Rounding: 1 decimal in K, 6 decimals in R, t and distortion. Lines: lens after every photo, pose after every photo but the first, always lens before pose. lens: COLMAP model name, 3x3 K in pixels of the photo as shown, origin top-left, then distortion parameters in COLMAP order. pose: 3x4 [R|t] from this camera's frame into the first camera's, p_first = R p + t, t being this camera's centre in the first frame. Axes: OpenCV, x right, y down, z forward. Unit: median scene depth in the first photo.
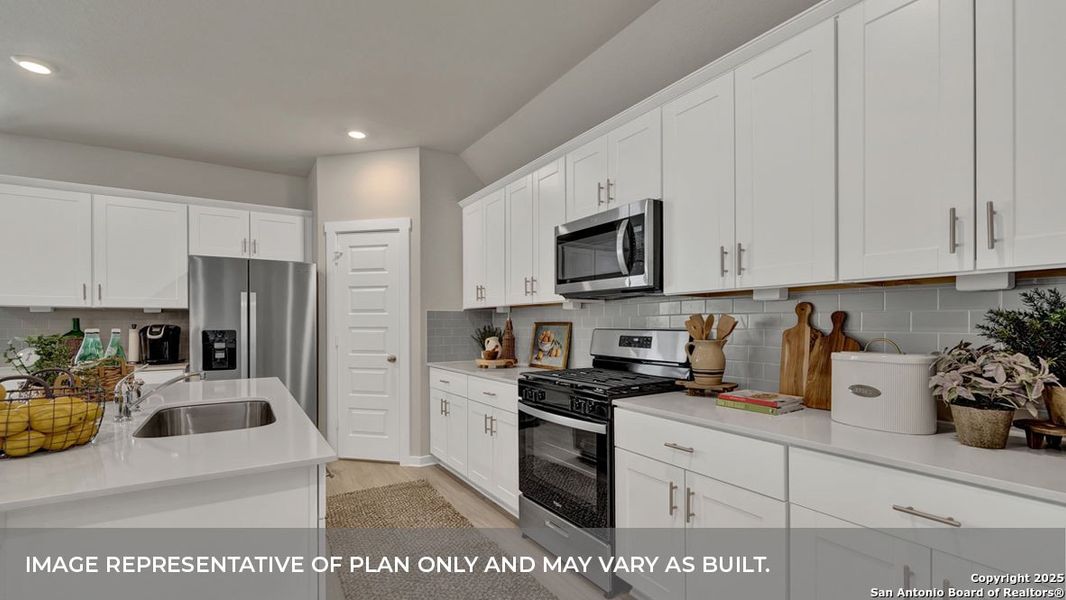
lens RADIAL K [[463.8, 0, 527.3], [0, 463.8, 324.2], [0, 0, 1]] dist [0.004588, -0.000643]
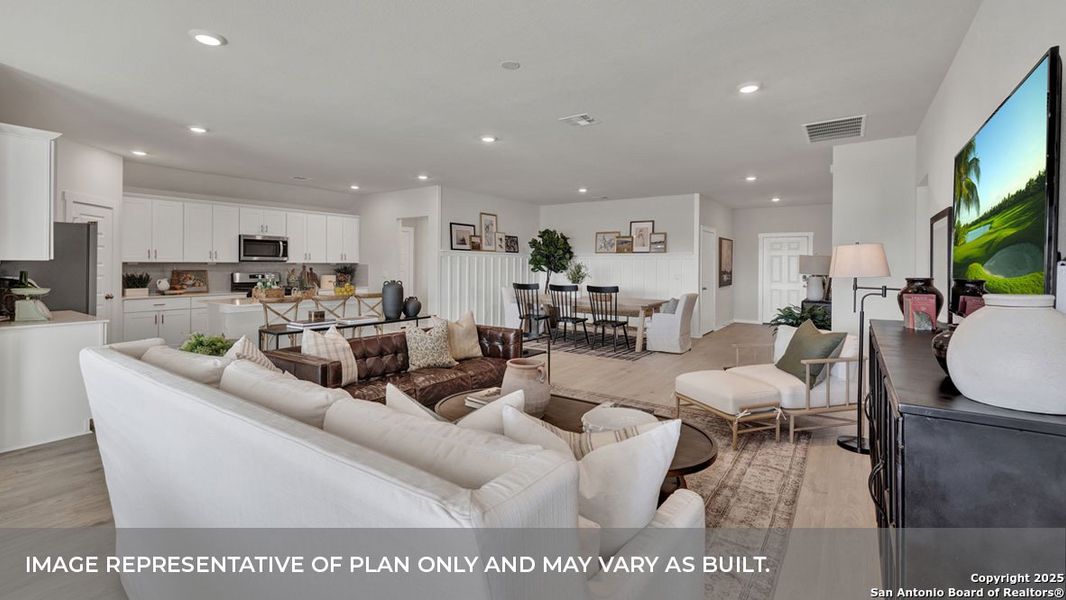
lens RADIAL K [[463.8, 0, 528.8], [0, 463.8, 264.7], [0, 0, 1]] dist [0.004588, -0.000643]
pose [[-0.378772, 0.002977, 0.925485, -3.084429], [-0.001292, 0.999992, -0.003746, -0.030581], [-0.925489, -0.002615, -0.378765, 0.485497]]
